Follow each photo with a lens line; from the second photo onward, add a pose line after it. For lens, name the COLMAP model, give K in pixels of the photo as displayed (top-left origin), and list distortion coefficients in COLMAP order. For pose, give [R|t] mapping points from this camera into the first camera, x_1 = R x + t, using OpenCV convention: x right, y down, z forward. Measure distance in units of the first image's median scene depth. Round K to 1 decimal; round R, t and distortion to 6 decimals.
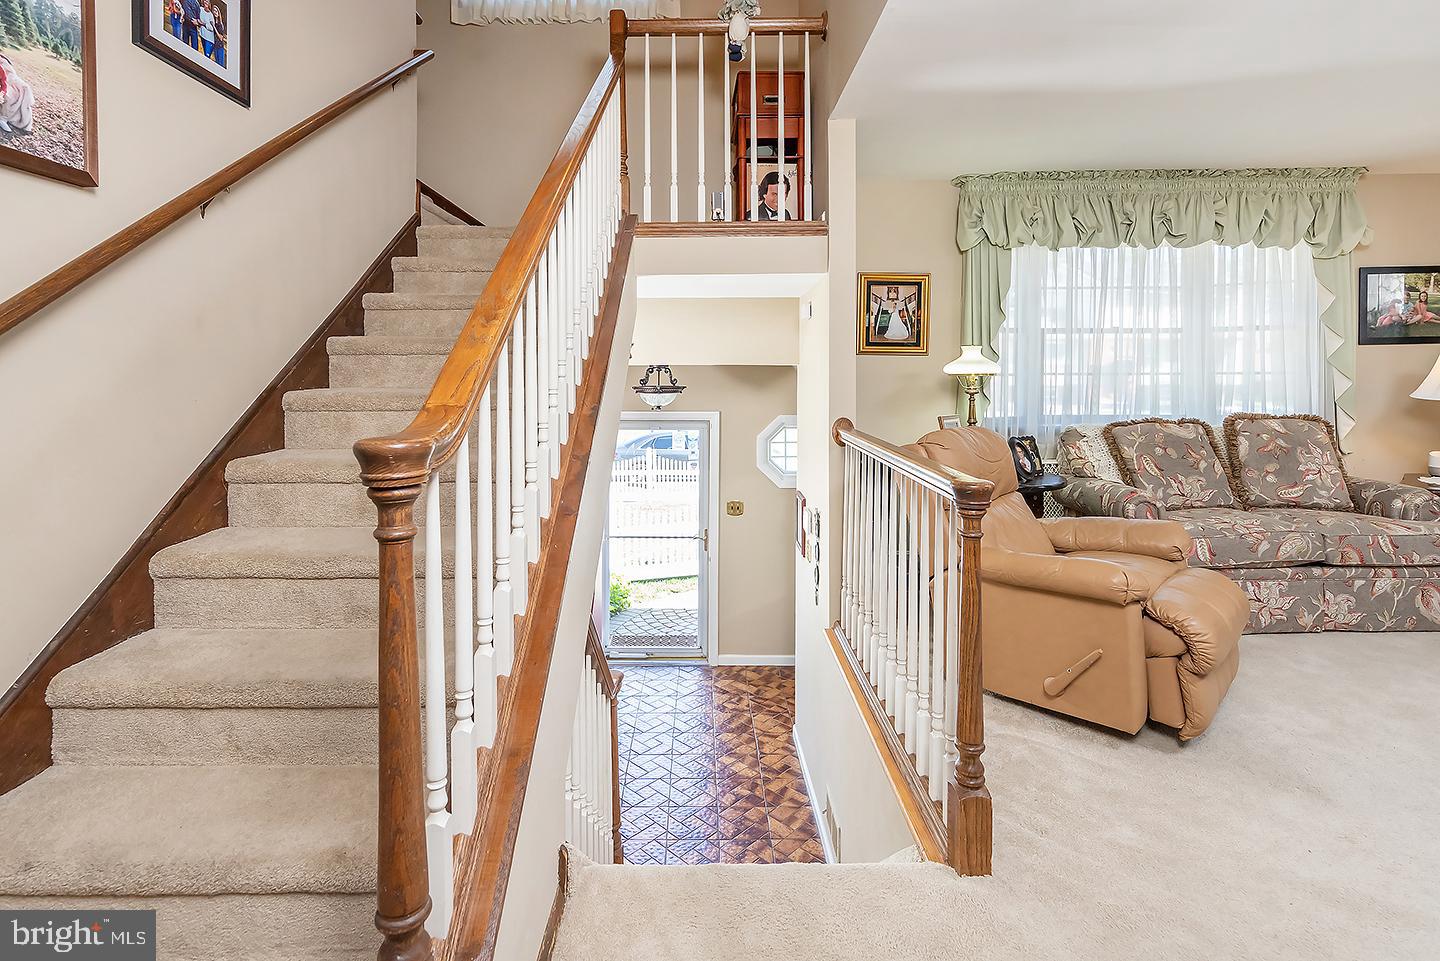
lens RADIAL K [[692.8, 0, 718.8], [0, 692.8, 391.6], [0, 0, 1]] dist [0.003590, 0.000235]
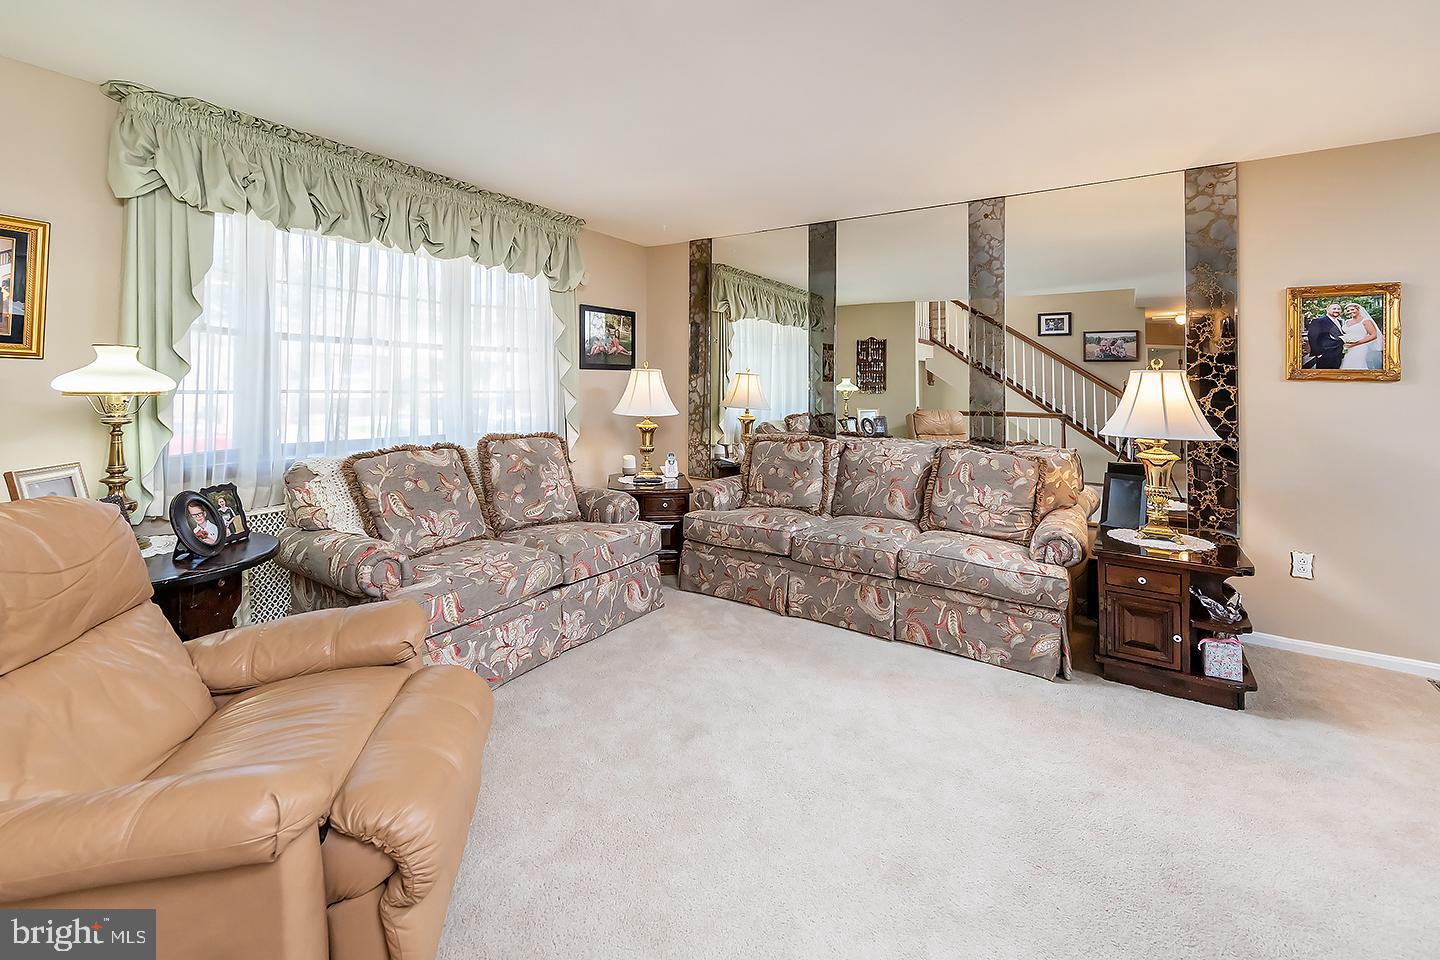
lens RADIAL K [[594.6, 0, 716.0], [0, 594.6, 388.5], [0, 0, 1]] dist [0.002047, 0.000000]
pose [[0.551917, 0.010189, 0.833837, 0.232737], [0.010809, 0.999754, -0.019371, -0.013657], [-0.833829, 0.019704, 0.551671, 0.283851]]
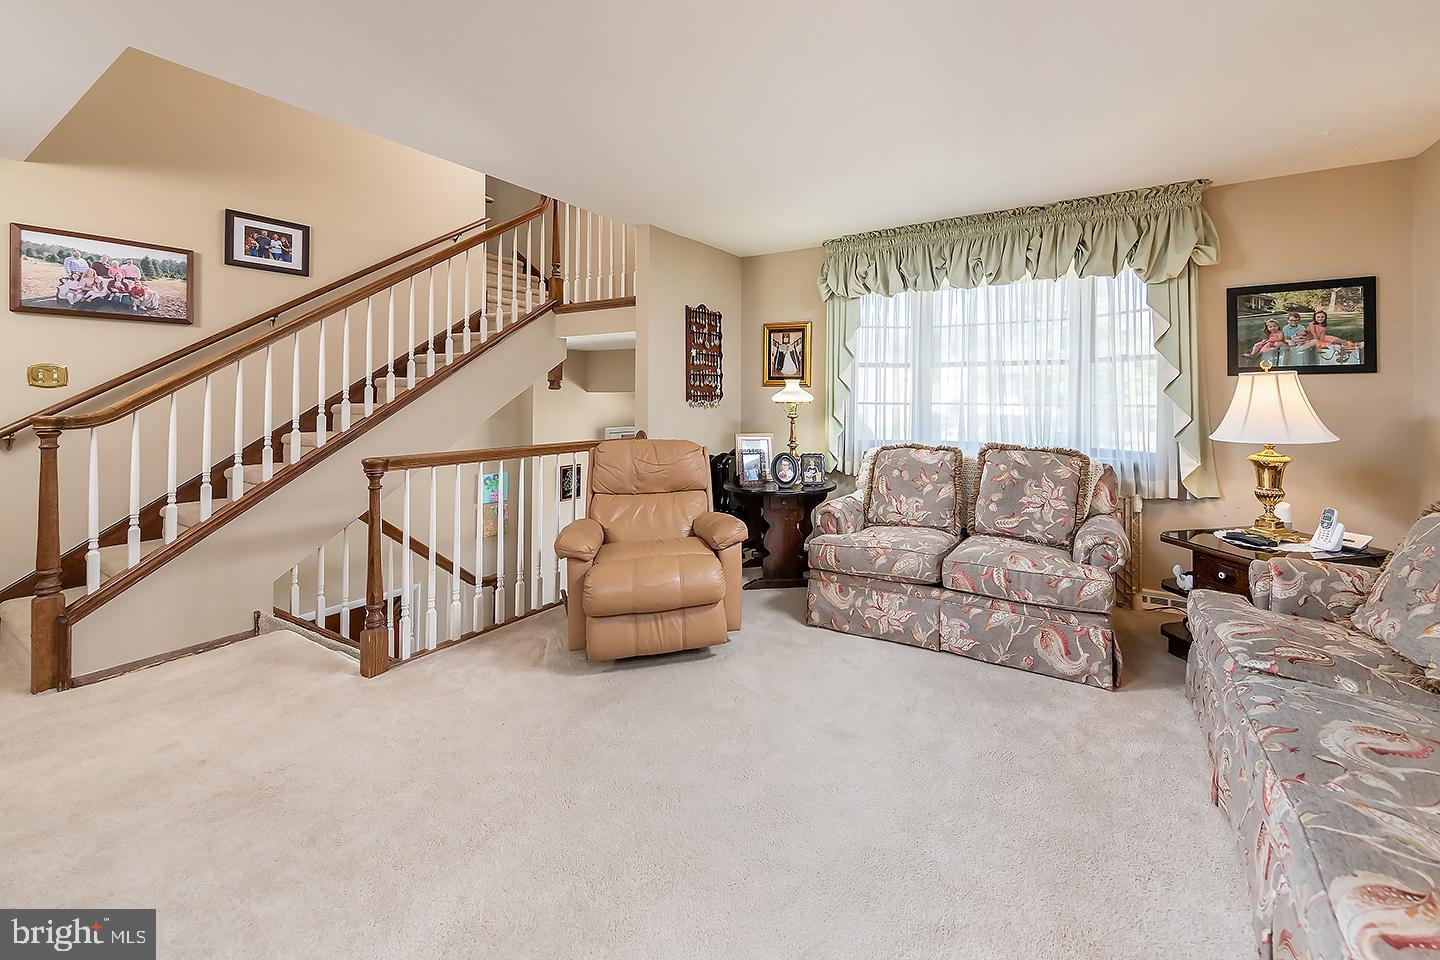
lens RADIAL K [[565.3, 0, 776.6], [0, 565.3, 400.6], [0, 0, 1]] dist [0.002633, 0.000247]
pose [[0.867763, 0.013063, -0.496807, 0.904025], [-0.025062, 0.999533, -0.017492, -0.010192], [0.496346, 0.027630, 0.867685, 0.105231]]
